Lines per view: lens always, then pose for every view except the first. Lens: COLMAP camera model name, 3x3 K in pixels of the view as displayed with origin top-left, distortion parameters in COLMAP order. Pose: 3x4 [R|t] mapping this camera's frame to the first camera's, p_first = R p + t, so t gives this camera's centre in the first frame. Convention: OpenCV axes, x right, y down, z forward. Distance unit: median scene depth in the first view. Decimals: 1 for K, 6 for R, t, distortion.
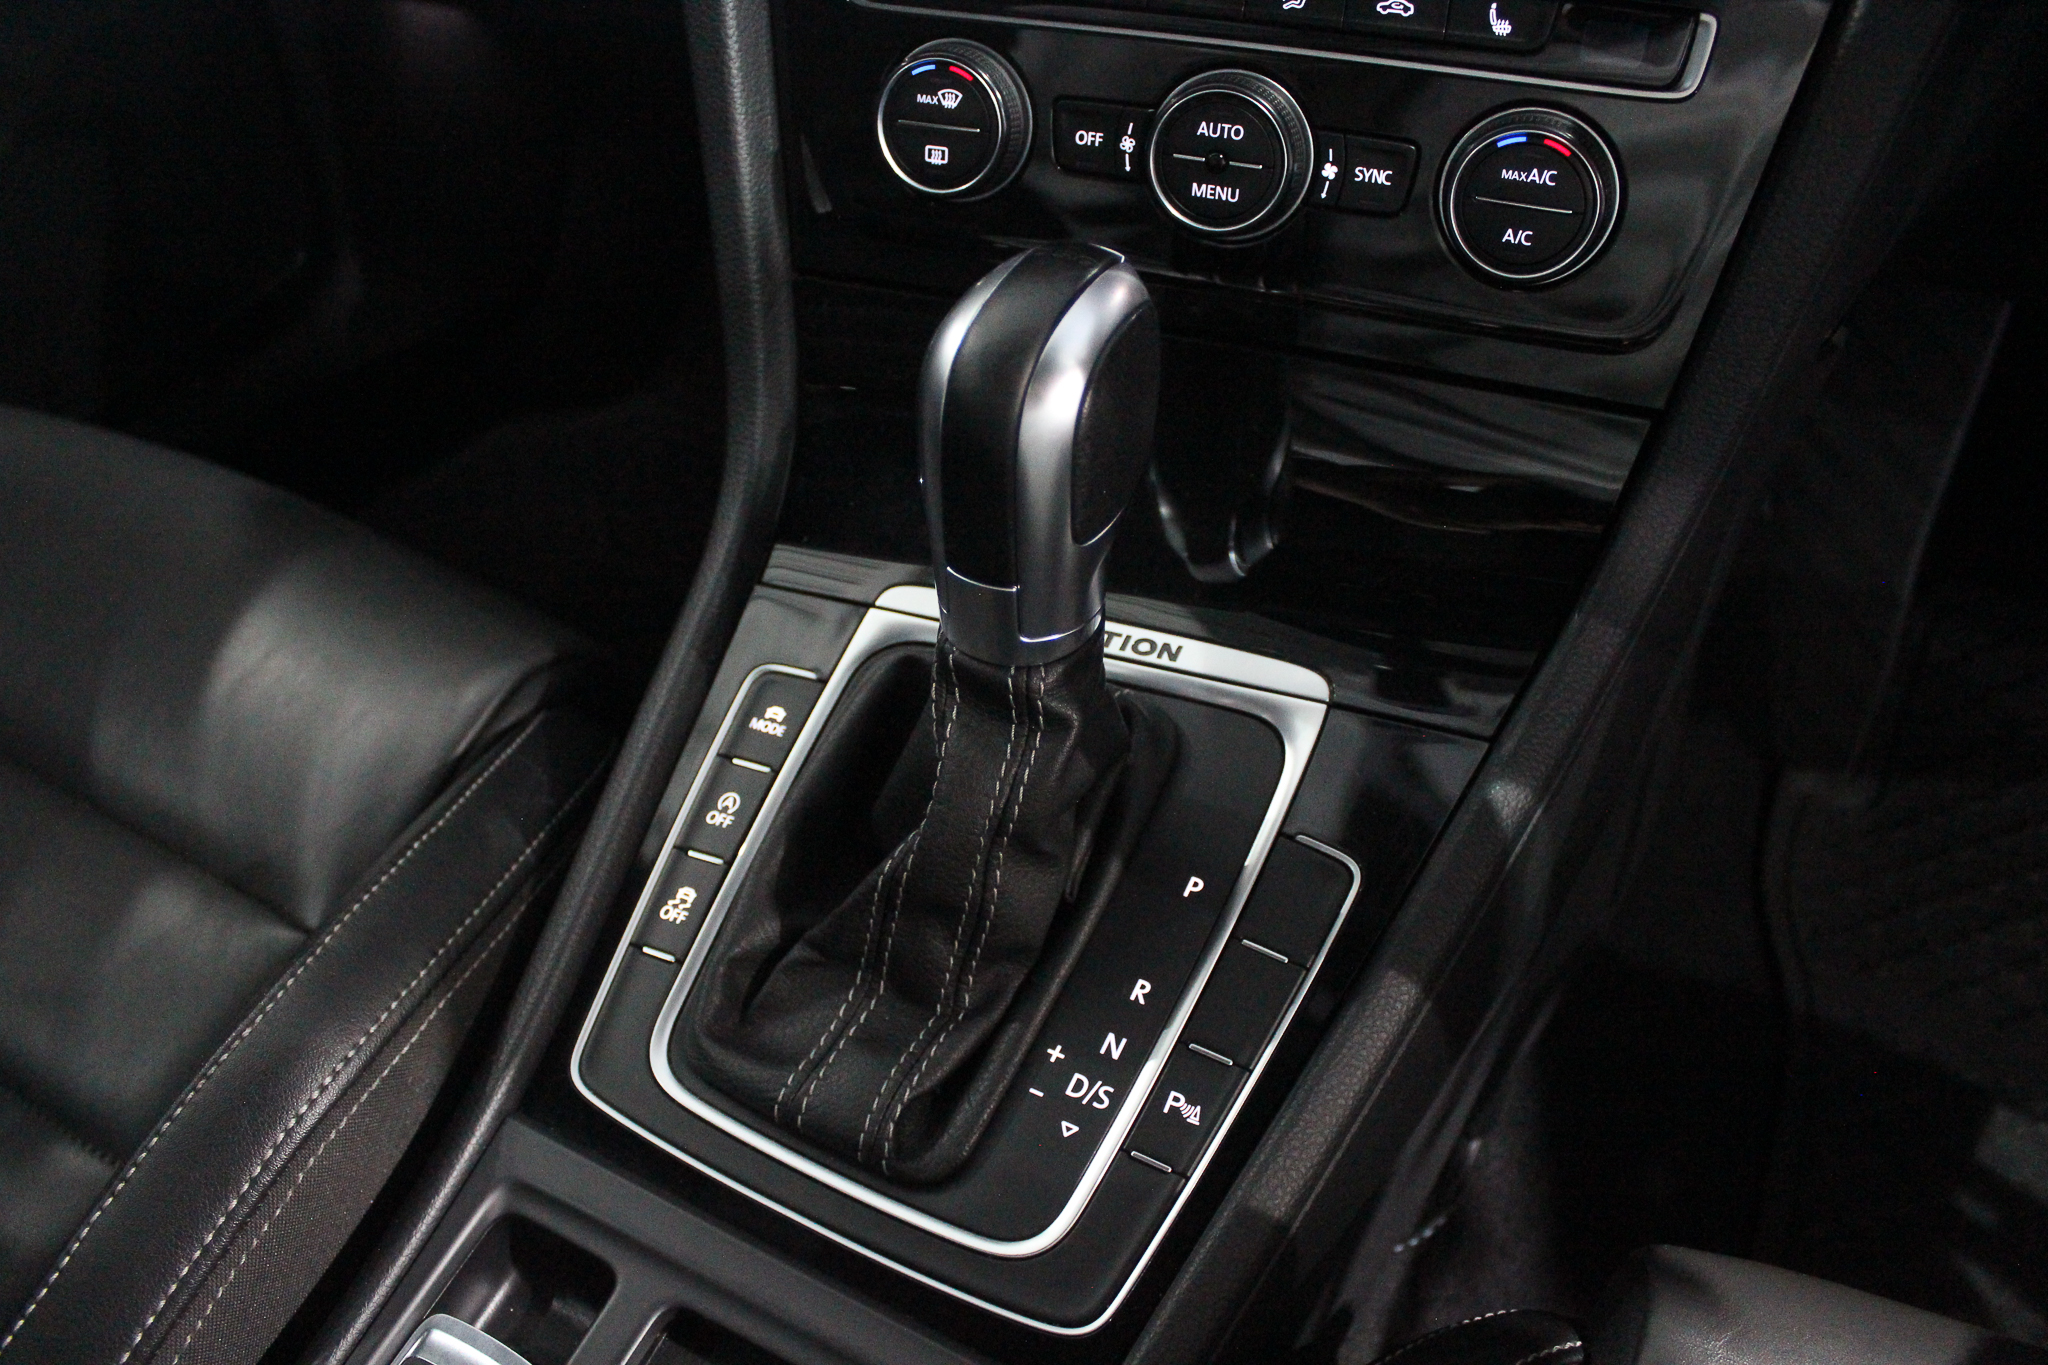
lens RADIAL K [[1683.2, 0, 1017.6], [0, 1683.2, 693.7], [0, 0, 1]] dist [-0.137094, 0.079927]
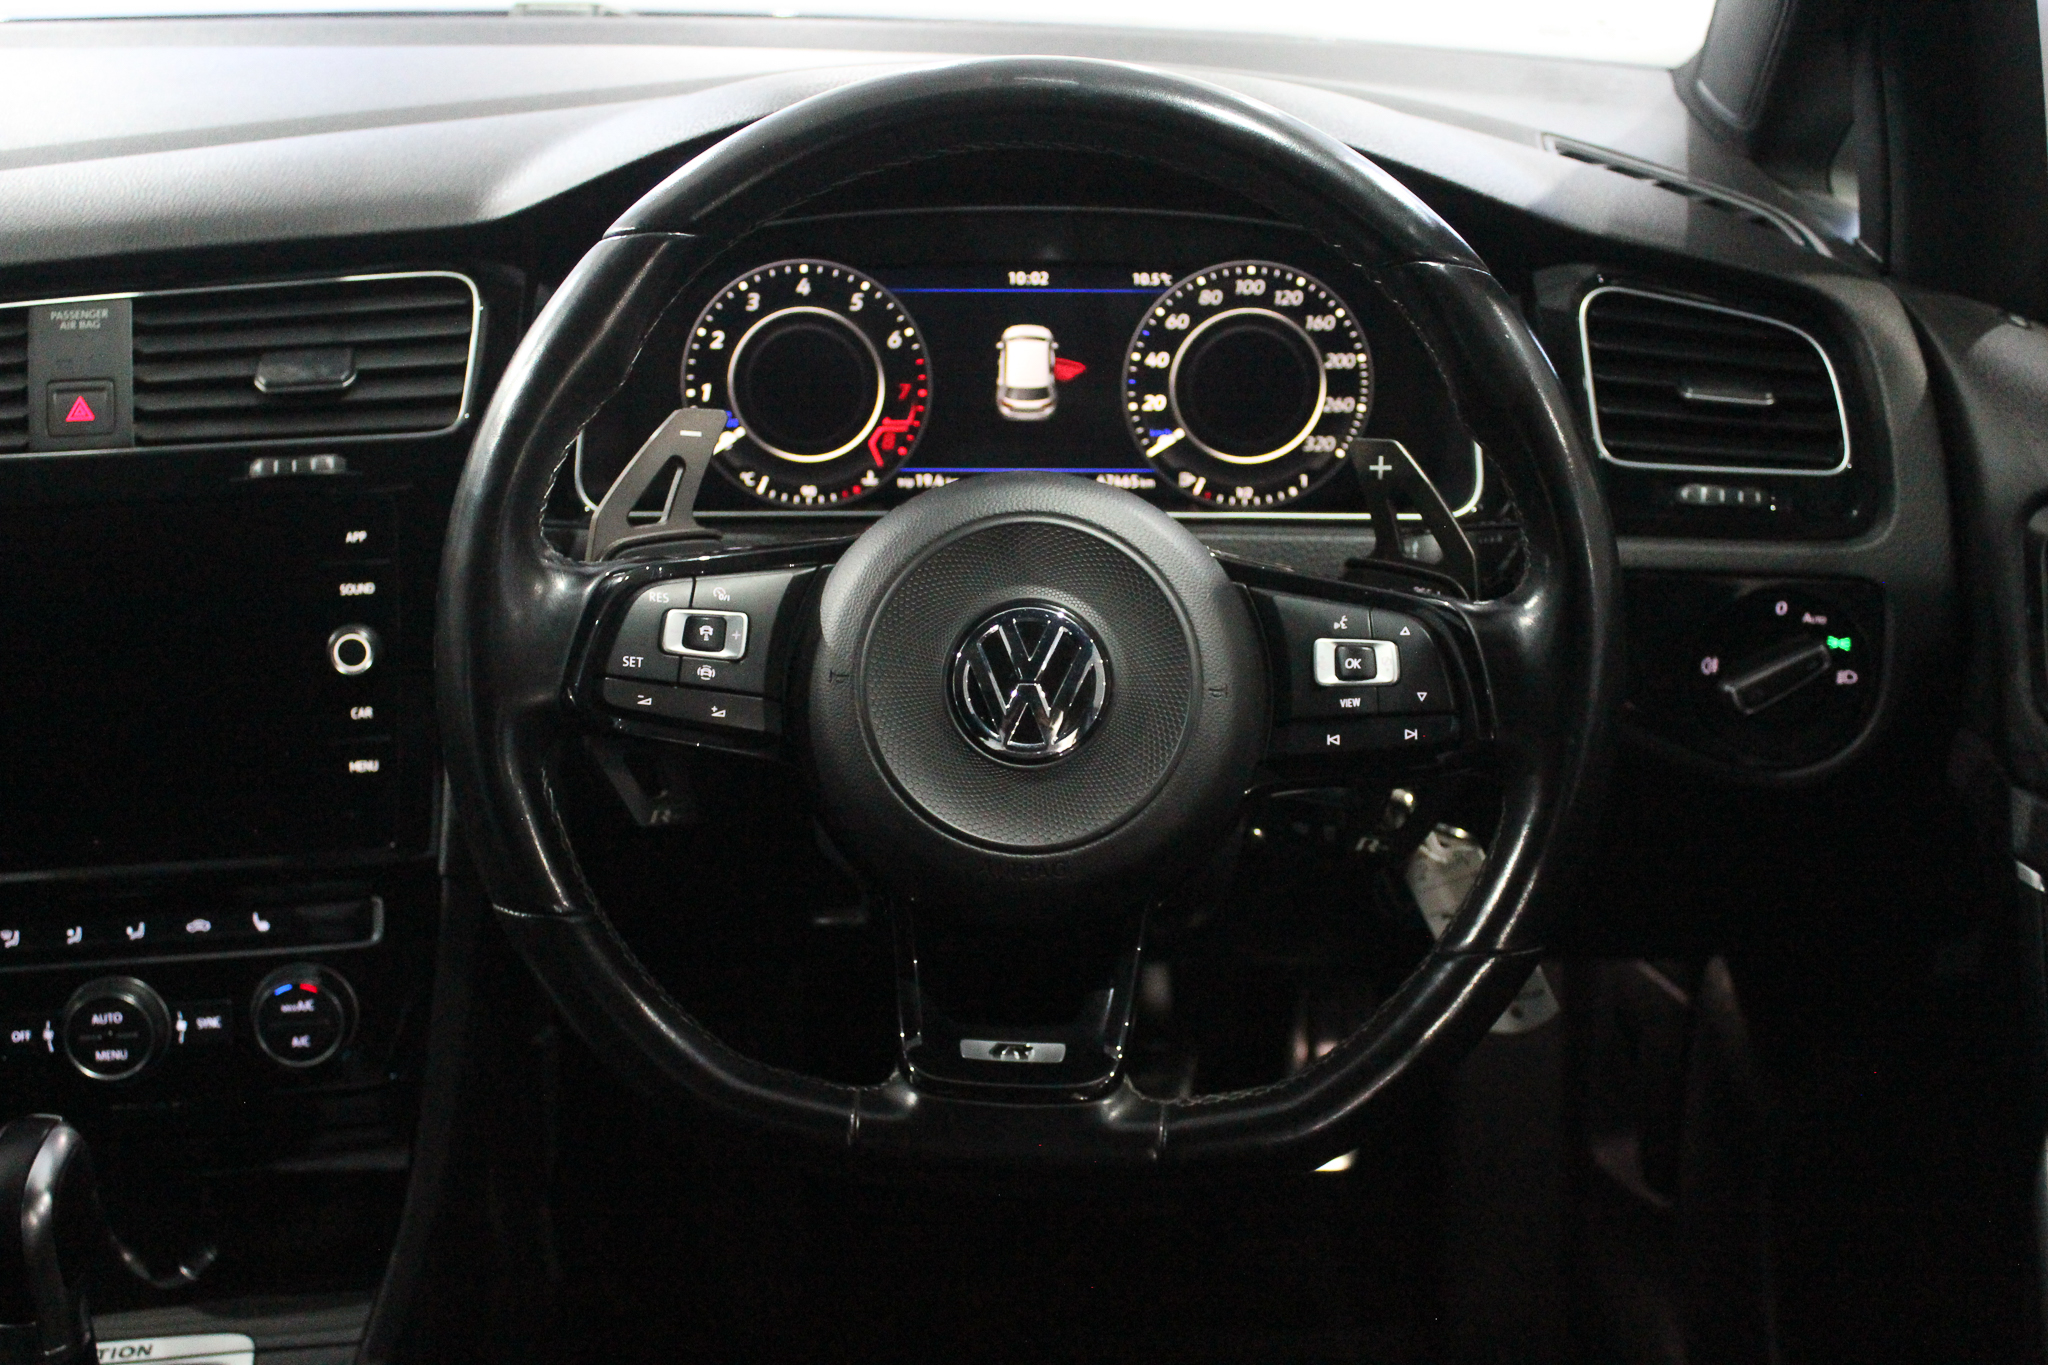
lens RADIAL K [[2395.0, 0, 1006.1], [0, 2395.0, 690.8], [0, 0, 1]] dist [-0.051788, 0.000000]
pose [[0.882483, -0.167189, 0.439628, -0.067756], [0.300624, 0.919345, -0.253832, 0.216741], [-0.361731, 0.356165, 0.861567, -1.415841]]
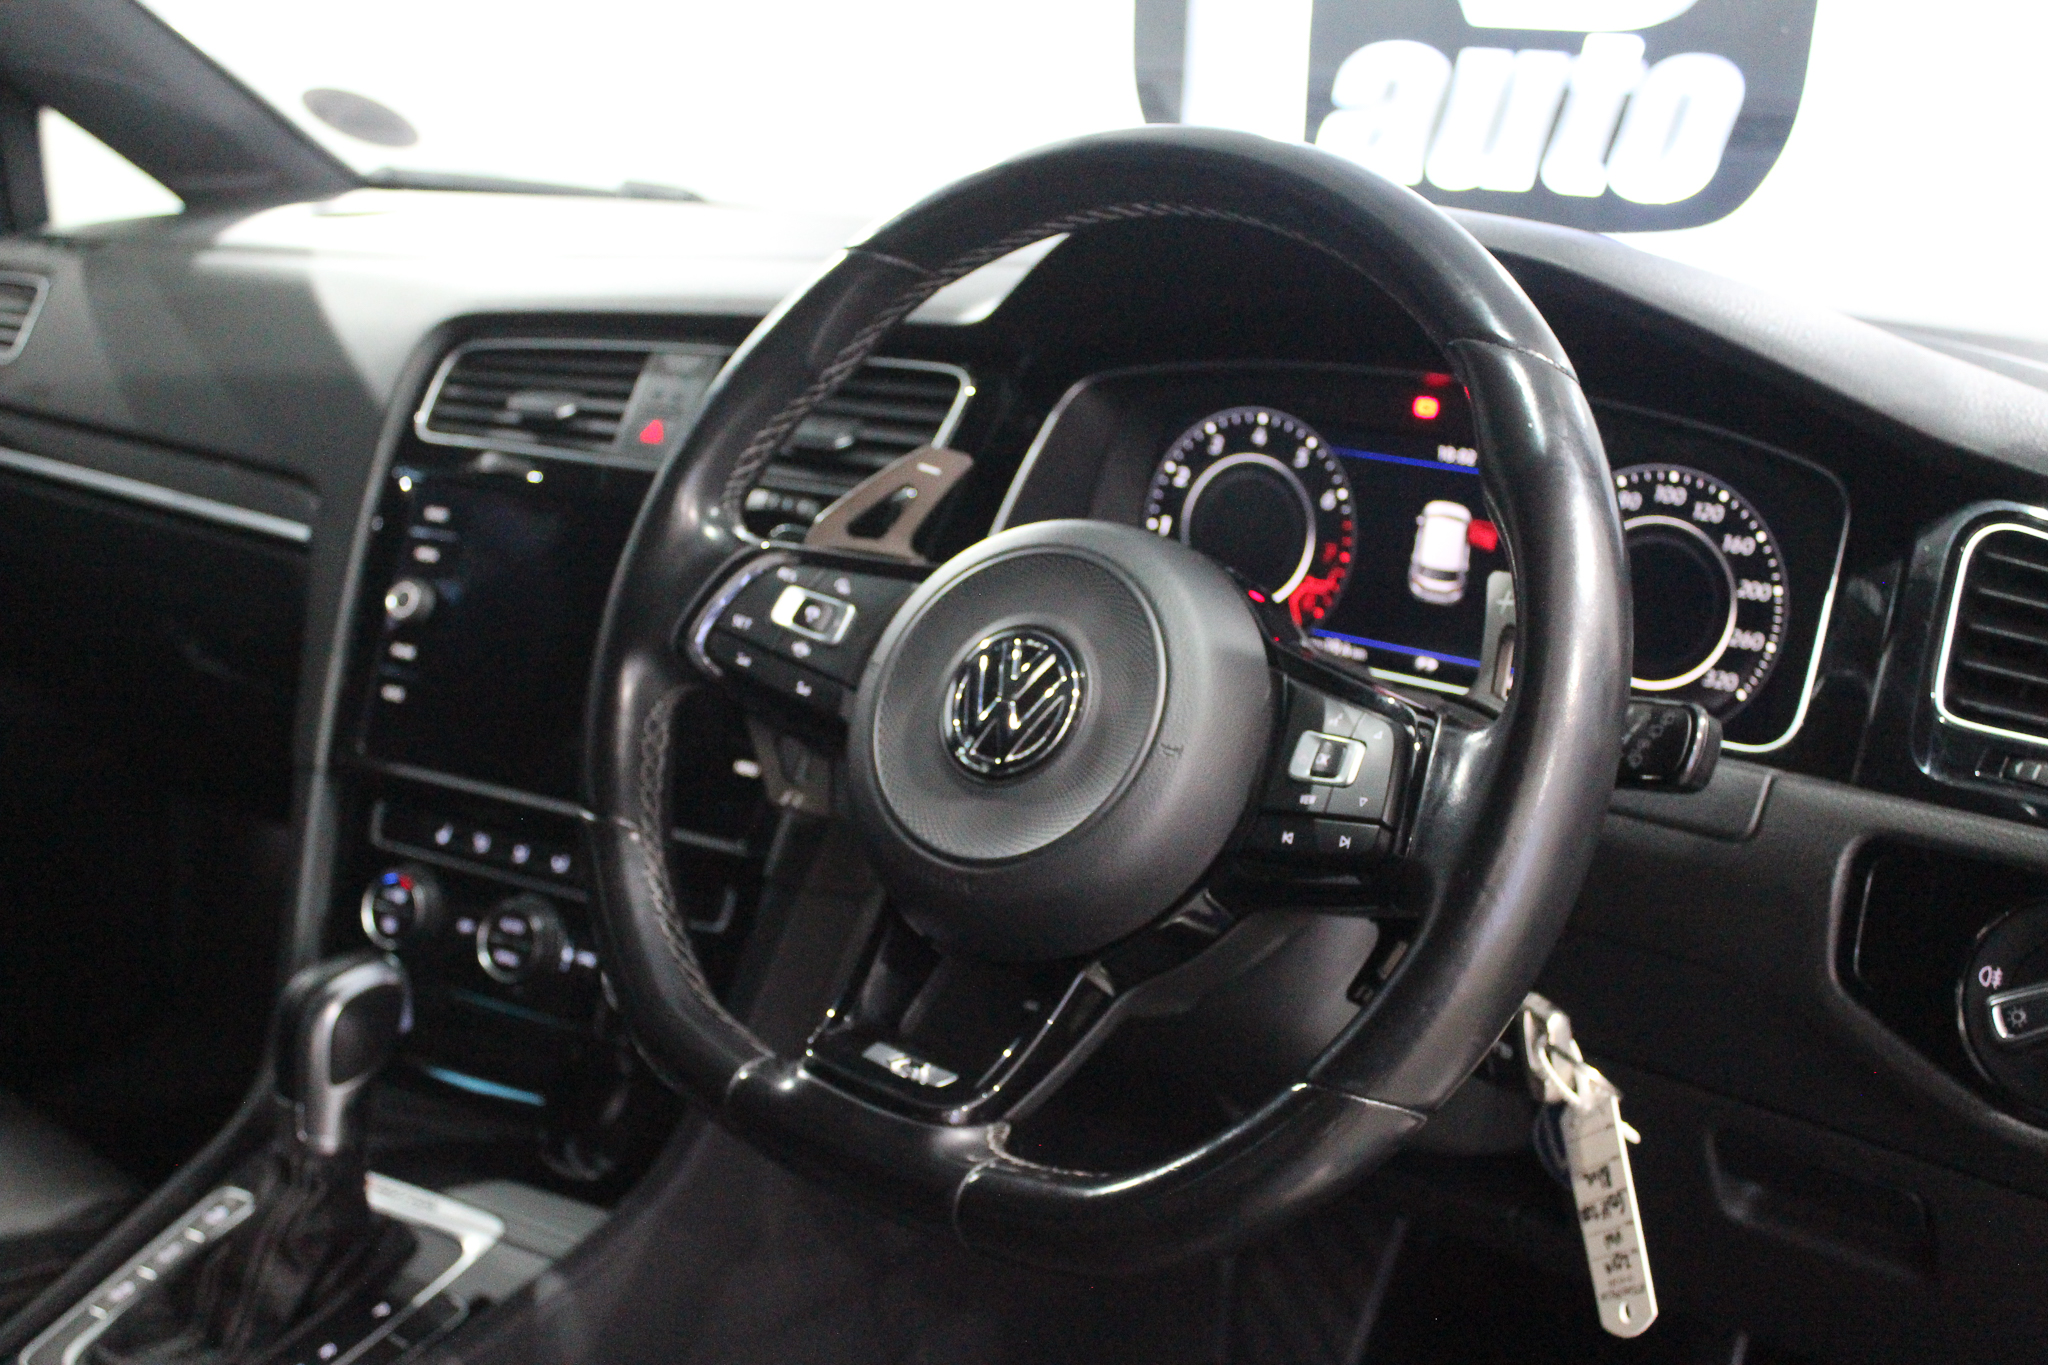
lens RADIAL K [[2395.0, 0, 1017.0], [0, 2395.0, 677.6], [0, 0, 1]] dist [-0.051788, 0.000000]
pose [[0.981576, 0.114543, -0.152930, 1.055347], [-0.175204, 0.858906, -0.481231, 0.622190], [0.076231, 0.499159, 0.863151, -1.438805]]
